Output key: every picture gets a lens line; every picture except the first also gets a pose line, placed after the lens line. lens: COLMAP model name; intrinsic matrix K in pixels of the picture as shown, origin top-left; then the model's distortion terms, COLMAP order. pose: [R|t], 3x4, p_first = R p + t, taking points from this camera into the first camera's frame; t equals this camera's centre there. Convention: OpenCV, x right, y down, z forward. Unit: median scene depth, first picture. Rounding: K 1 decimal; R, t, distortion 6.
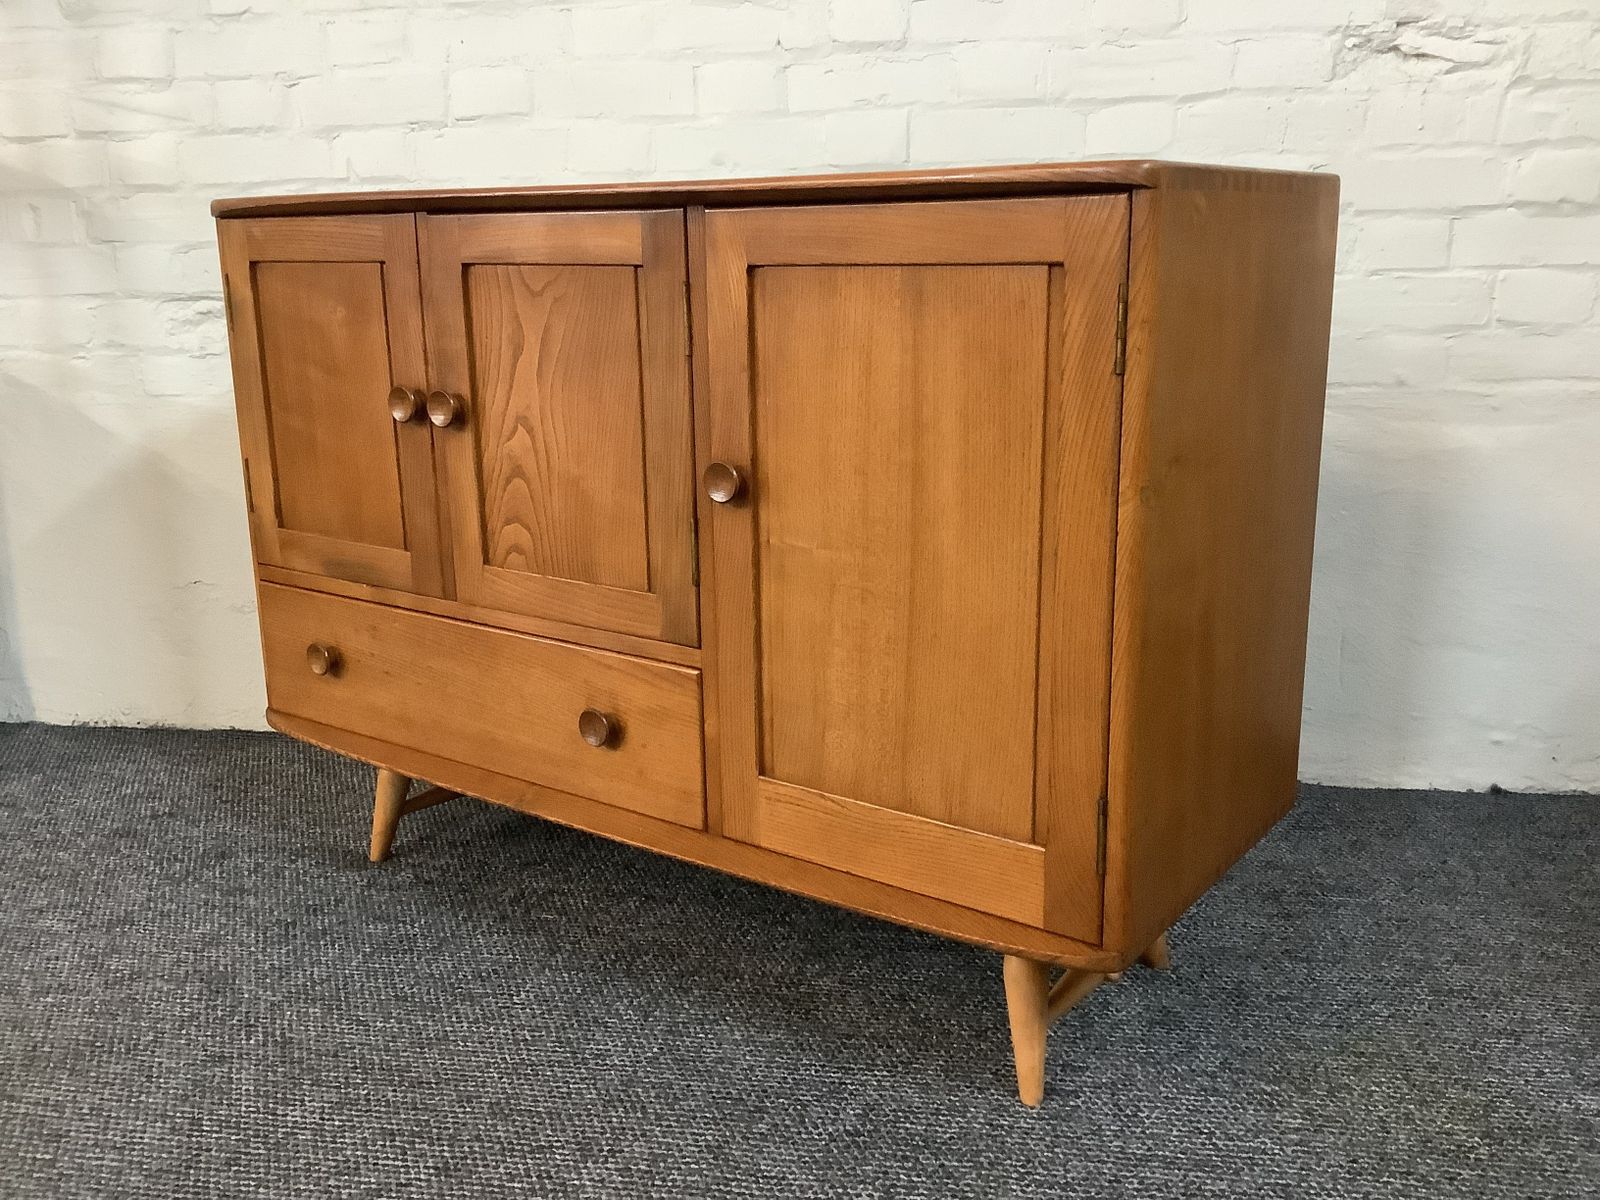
lens RADIAL K [[1449.2, 0, 802.2], [0, 1449.2, 602.0], [0, 0, 1]] dist [0.046832, -0.095451]
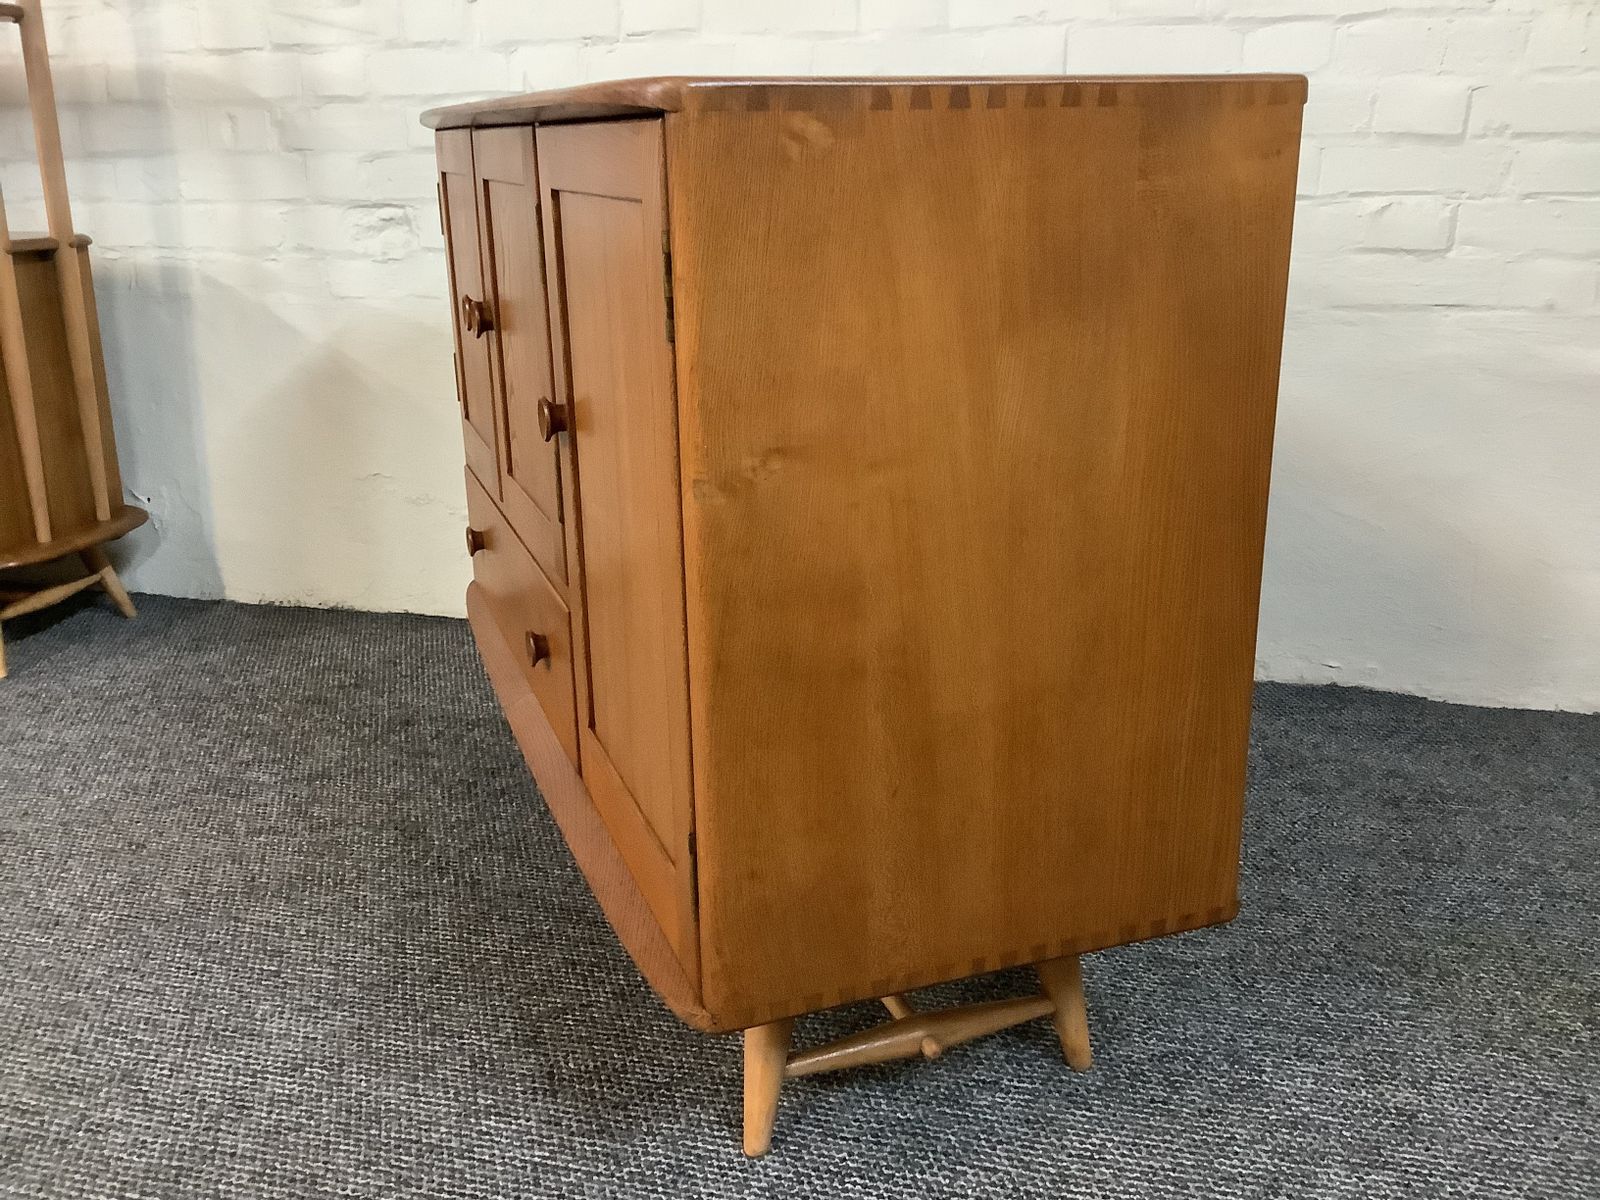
lens RADIAL K [[1448.3, 0, 802.1], [0, 1448.3, 606.8], [0, 0, 1]] dist [0.051539, -0.109832]
pose [[0.996431, 0.035132, -0.076749, -0.024364], [-0.030723, 0.997850, 0.057885, 0.017215], [0.078618, -0.055321, 0.995369, -0.066530]]
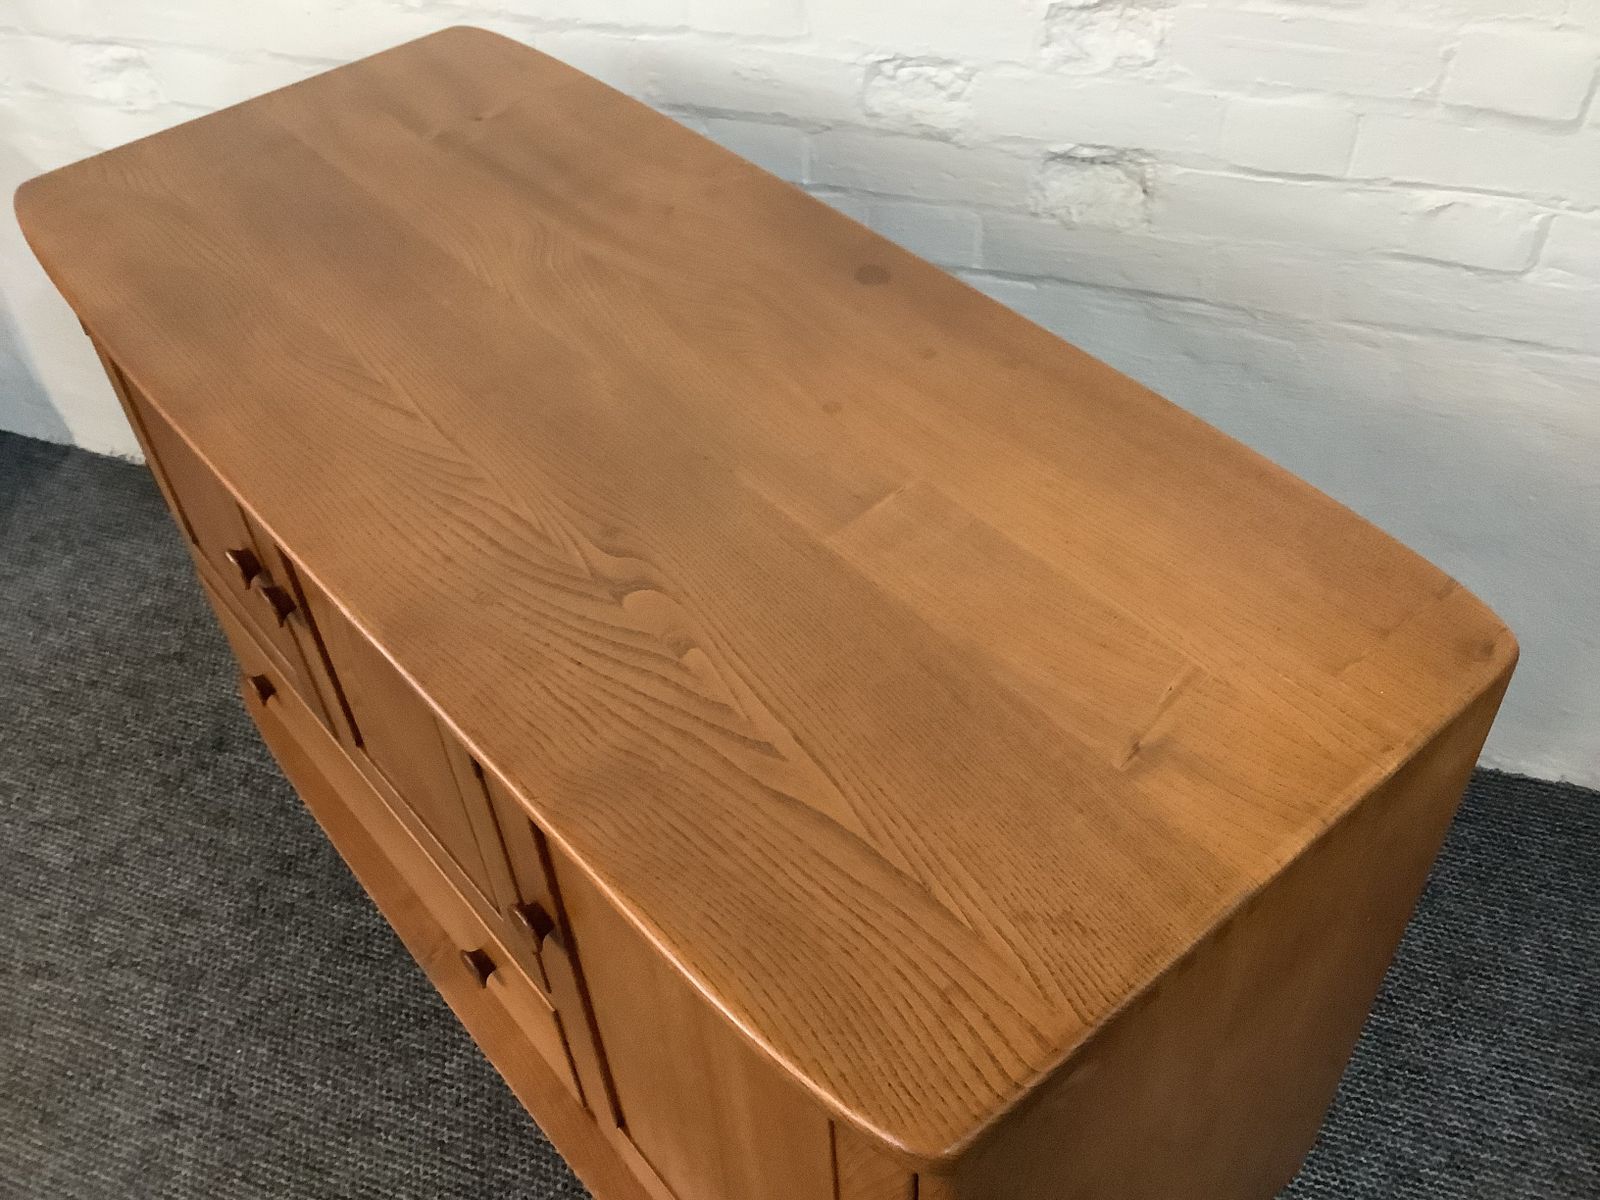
lens RADIAL K [[1453.1, 0, 803.2], [0, 1453.1, 601.3], [0, 0, 1]] dist [0.045652, -0.098362]
pose [[0.982021, 0.107605, -0.155102, 0.159239], [-0.012451, 0.856762, 0.515562, -0.503465], [0.188363, -0.504361, 0.842698, 0.341339]]
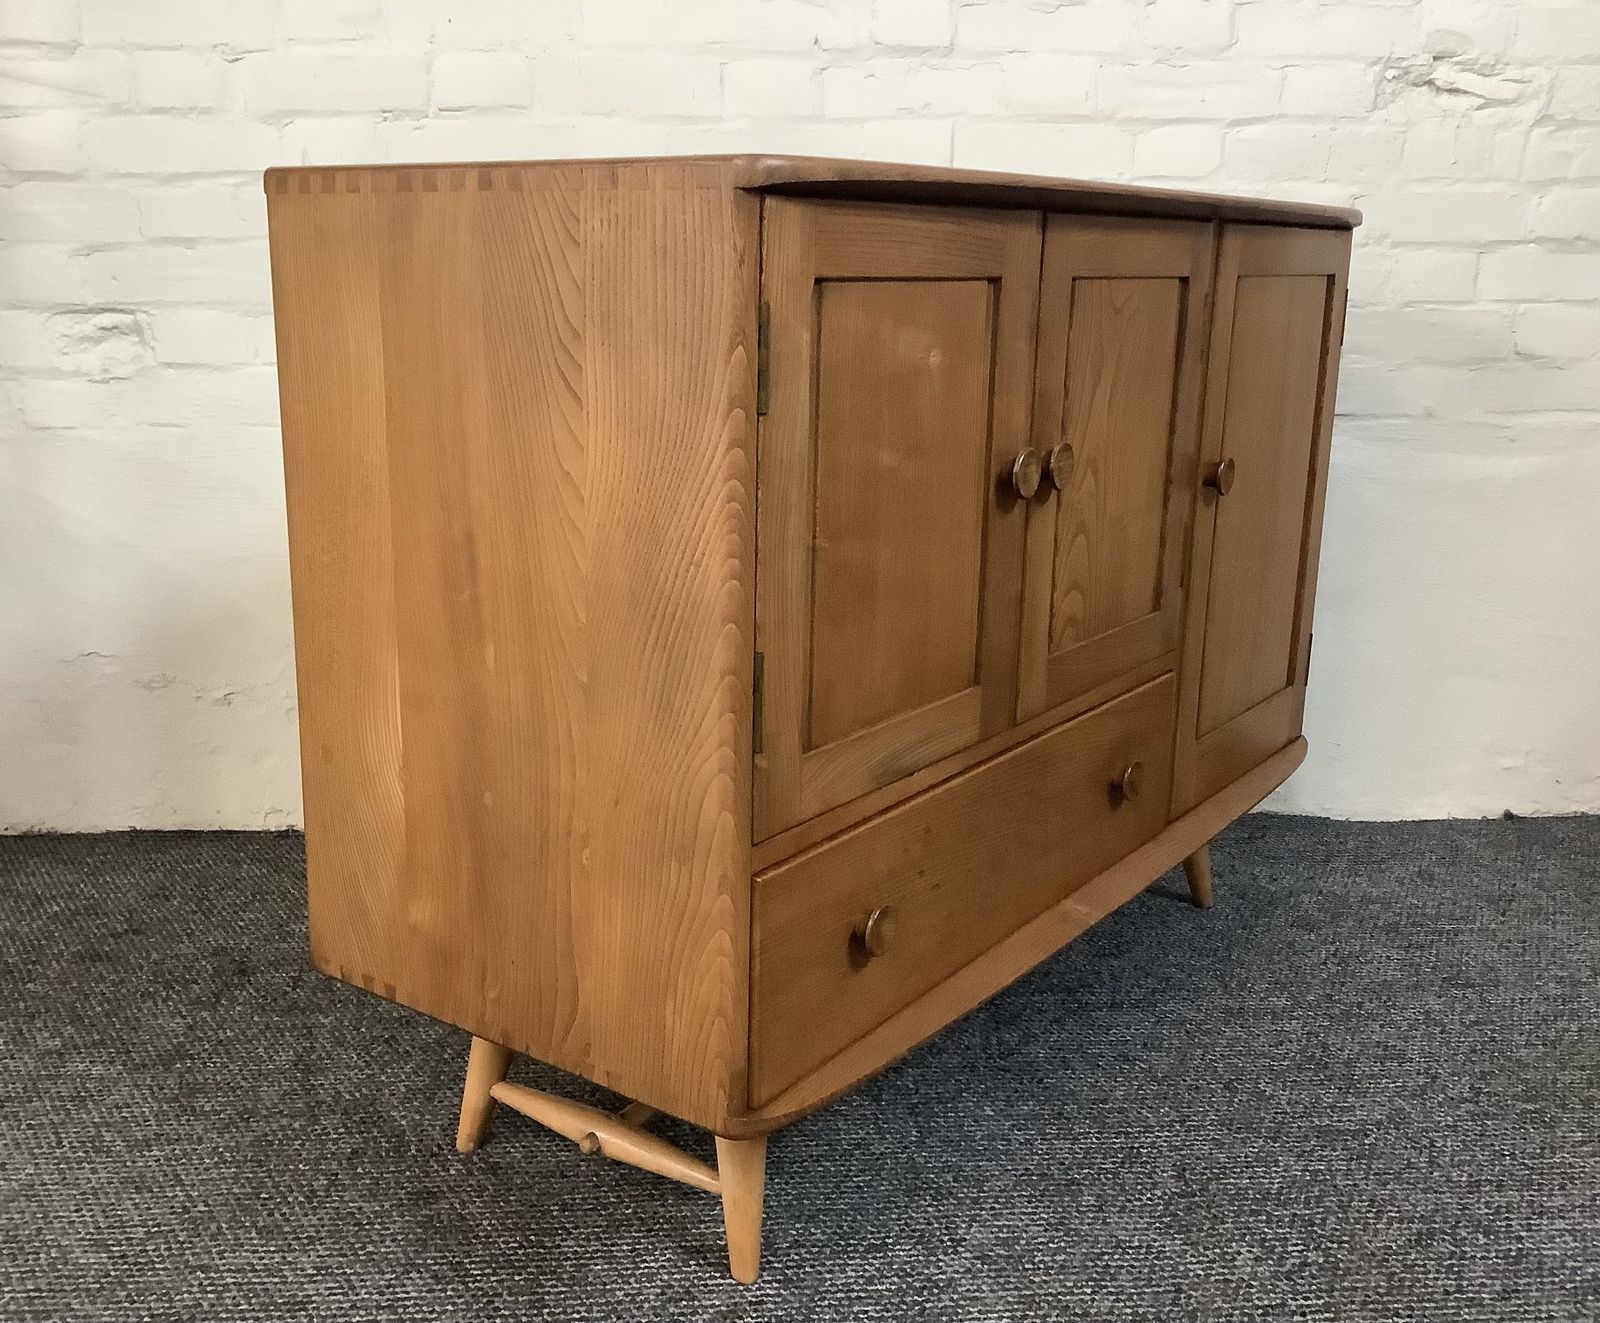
lens RADIAL K [[1600.2, 0, 752.0], [0, 1600.2, 664.3], [0, 0, 1]] dist [0.055198, -0.116026]
pose [[0.972352, -0.032560, 0.231238, -0.378757], [0.034402, 0.999400, -0.003938, 0.012580], [-0.230971, 0.011784, 0.972889, 0.035387]]
